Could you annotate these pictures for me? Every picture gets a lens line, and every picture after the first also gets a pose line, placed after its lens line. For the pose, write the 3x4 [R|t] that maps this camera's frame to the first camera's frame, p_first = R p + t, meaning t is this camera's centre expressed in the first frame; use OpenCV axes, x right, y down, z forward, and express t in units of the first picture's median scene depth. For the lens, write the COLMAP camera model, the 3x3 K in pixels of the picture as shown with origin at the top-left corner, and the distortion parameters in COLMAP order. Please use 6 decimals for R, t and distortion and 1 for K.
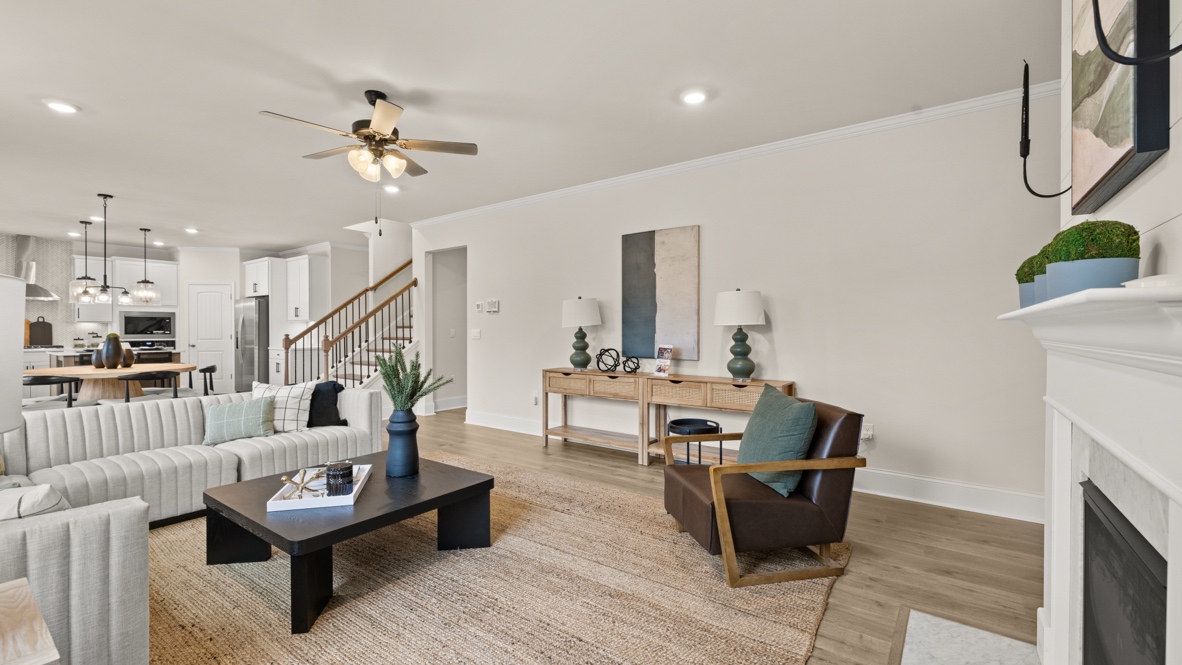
lens RADIAL K [[493.2, 0, 589.4], [0, 493.2, 332.1], [0, 0, 1]] dist [-0.004059, 0.000280]
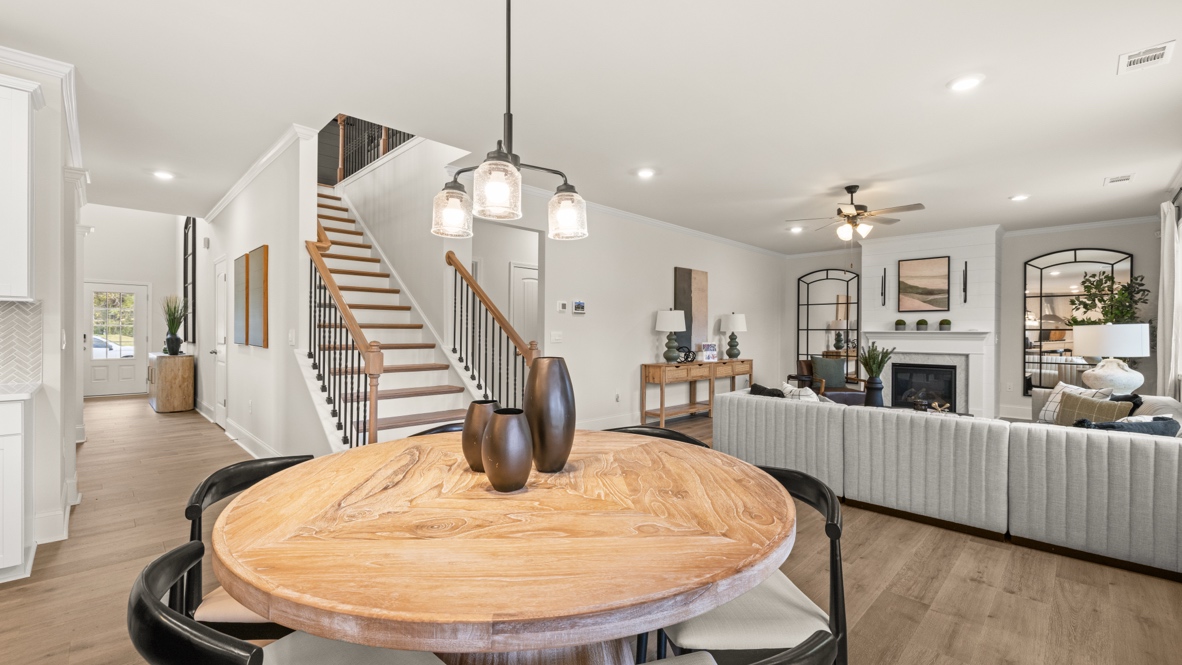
lens RADIAL K [[493.2, 0, 586.1], [0, 493.2, 337.0], [0, 0, 1]] dist [-0.004059, 0.000280]
pose [[0.155759, -0.008325, 0.987760, -1.466794], [-0.000068, 0.999964, 0.008438, -0.005969], [-0.987795, -0.001381, 0.155753, 1.094836]]
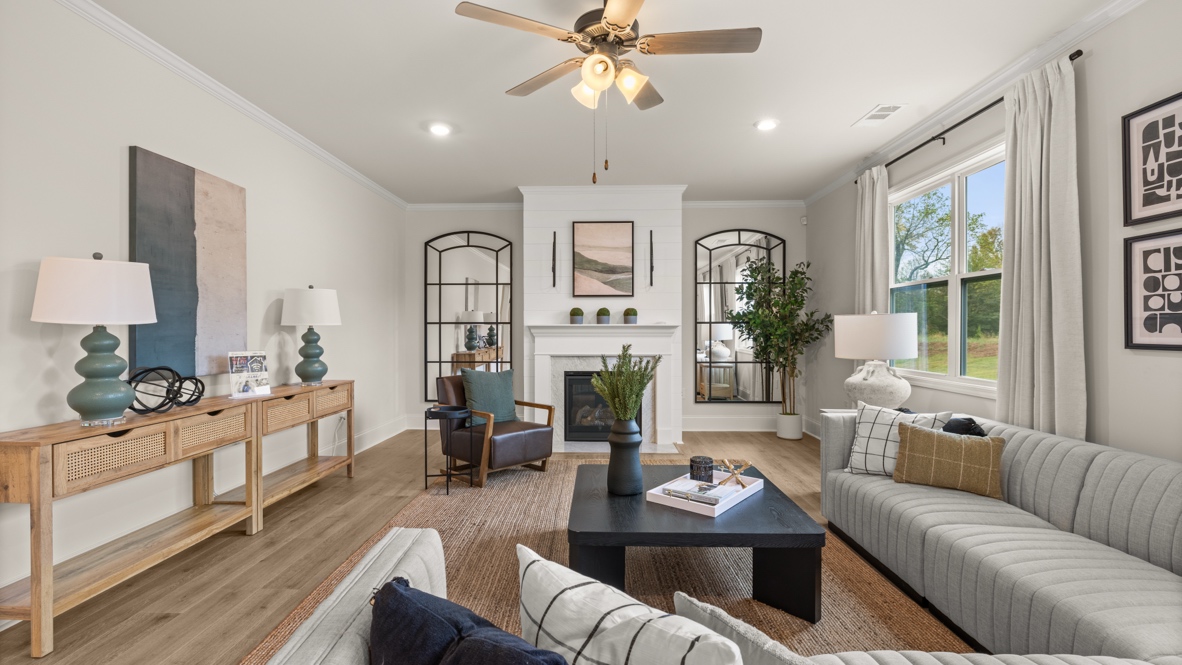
lens RADIAL K [[522.0, 0, 586.6], [0, 522.0, 329.6], [0, 0, 1]] dist [-0.009164, 0.001992]
pose [[-0.565487, 0.000520, 0.824757, -0.683473], [0.005778, 0.999978, 0.003331, -0.004331], [-0.824737, 0.006650, -0.565477, 0.971651]]
